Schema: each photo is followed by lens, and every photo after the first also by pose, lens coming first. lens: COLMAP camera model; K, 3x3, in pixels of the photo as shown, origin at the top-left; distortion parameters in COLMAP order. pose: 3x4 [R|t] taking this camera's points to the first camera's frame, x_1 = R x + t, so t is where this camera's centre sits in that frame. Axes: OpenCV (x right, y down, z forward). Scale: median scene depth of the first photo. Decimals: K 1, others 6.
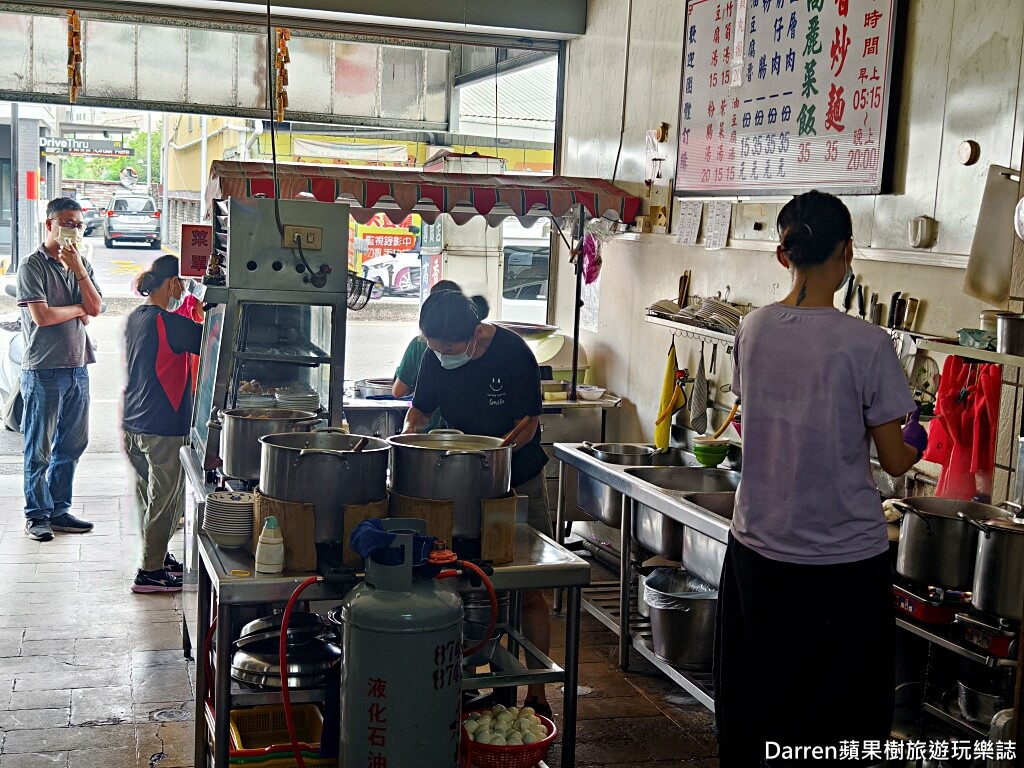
lens RADIAL K [[1393.0, 0, 537.6], [0, 1393.0, 384.3], [0, 0, 1]] dist [0.036022, -0.027382]
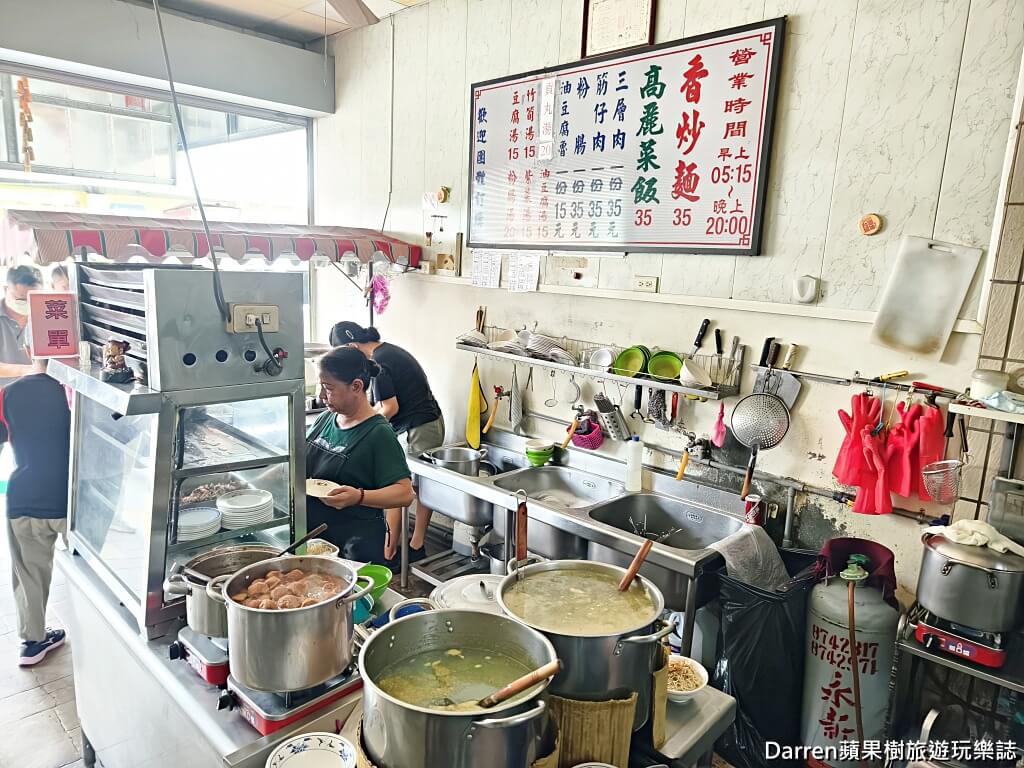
lens RADIAL K [[697.4, 0, 515.8], [0, 697.4, 377.4], [0, 0, 1]] dist [0.010185, -0.001109]
pose [[0.883412, -0.092036, 0.459469, -0.201756], [0.054853, 0.994092, 0.093662, -0.091458], [-0.465375, -0.057539, 0.883241, 0.511808]]
